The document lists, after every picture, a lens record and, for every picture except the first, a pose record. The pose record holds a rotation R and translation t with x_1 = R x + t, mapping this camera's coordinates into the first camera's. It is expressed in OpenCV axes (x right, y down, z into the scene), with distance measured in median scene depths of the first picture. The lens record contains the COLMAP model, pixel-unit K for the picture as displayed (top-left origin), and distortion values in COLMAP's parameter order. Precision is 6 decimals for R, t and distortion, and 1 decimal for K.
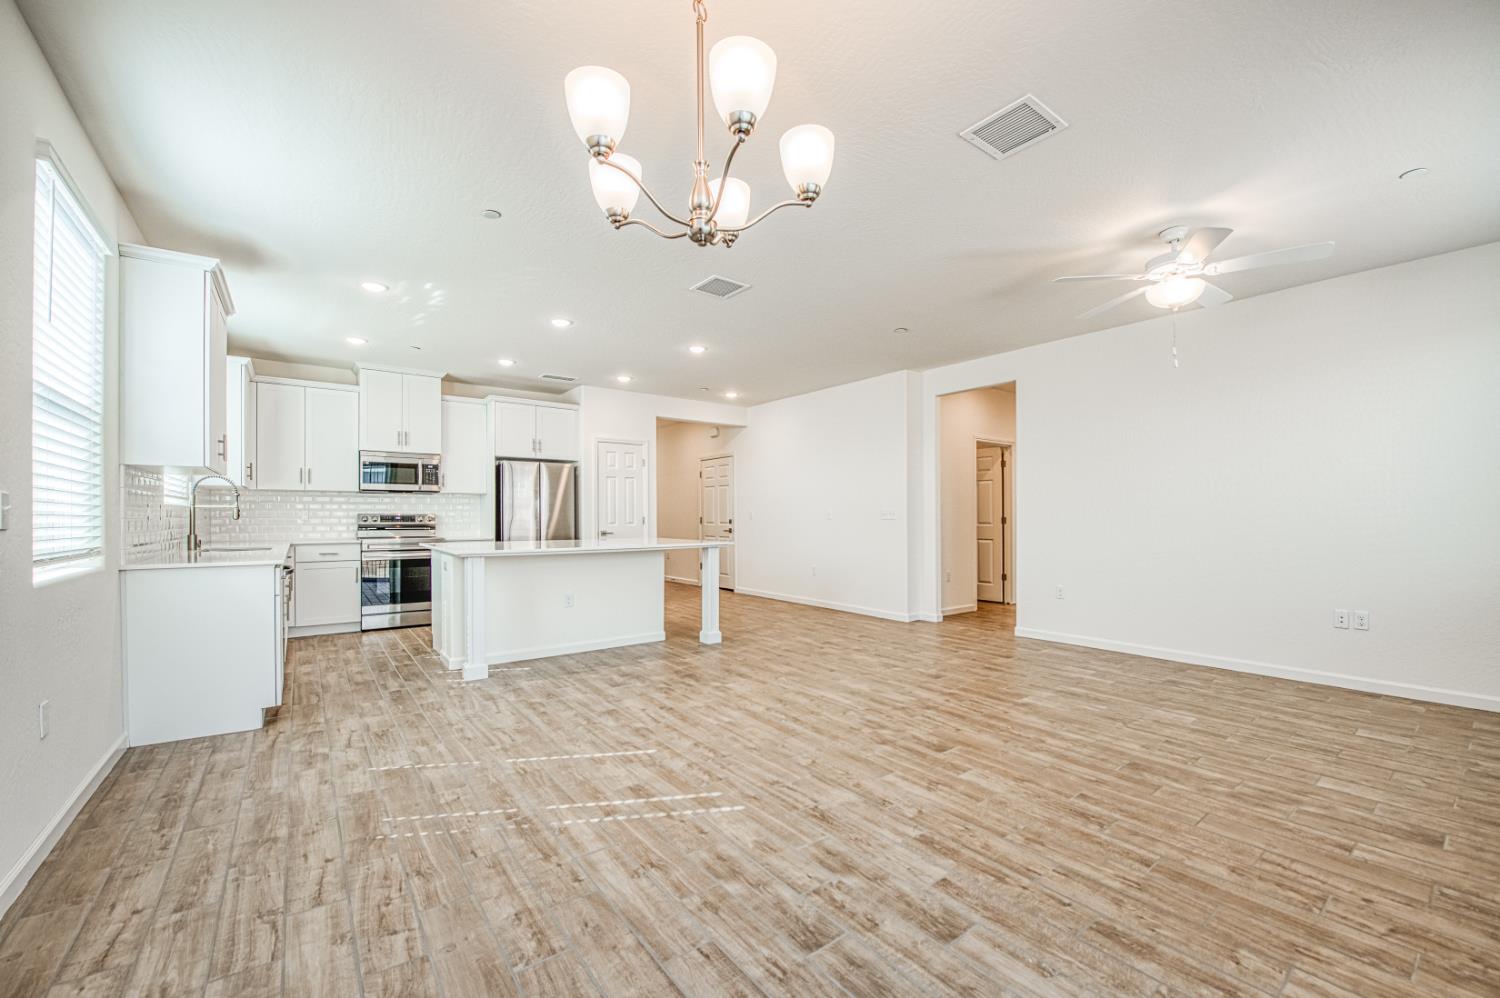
lens RADIAL K [[608.6, 0, 758.0], [0, 608.6, 518.4], [0, 0, 1]] dist [-0.015690, 0.000963]
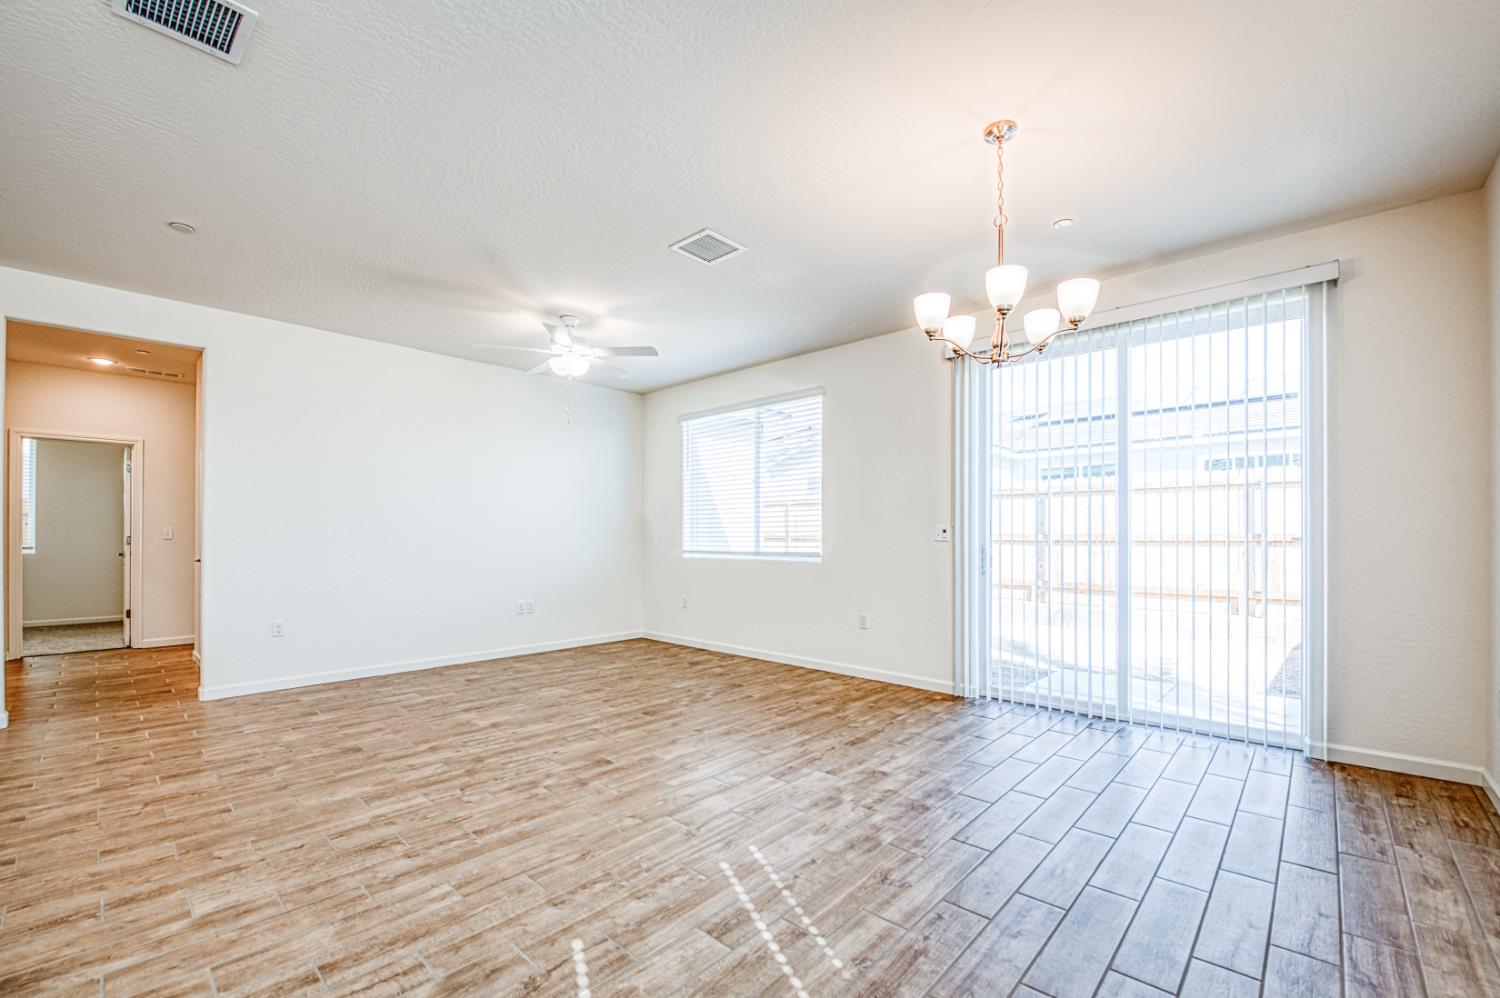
lens RADIAL K [[613.4, 0, 744.9], [0, 613.4, 538.4], [0, 0, 1]] dist [-0.021352, -0.000244]
pose [[-0.159078, -0.003036, 0.987261, -0.611538], [0.003654, 0.999987, 0.003664, -0.003522], [-0.987259, 0.004190, -0.159065, 0.741634]]
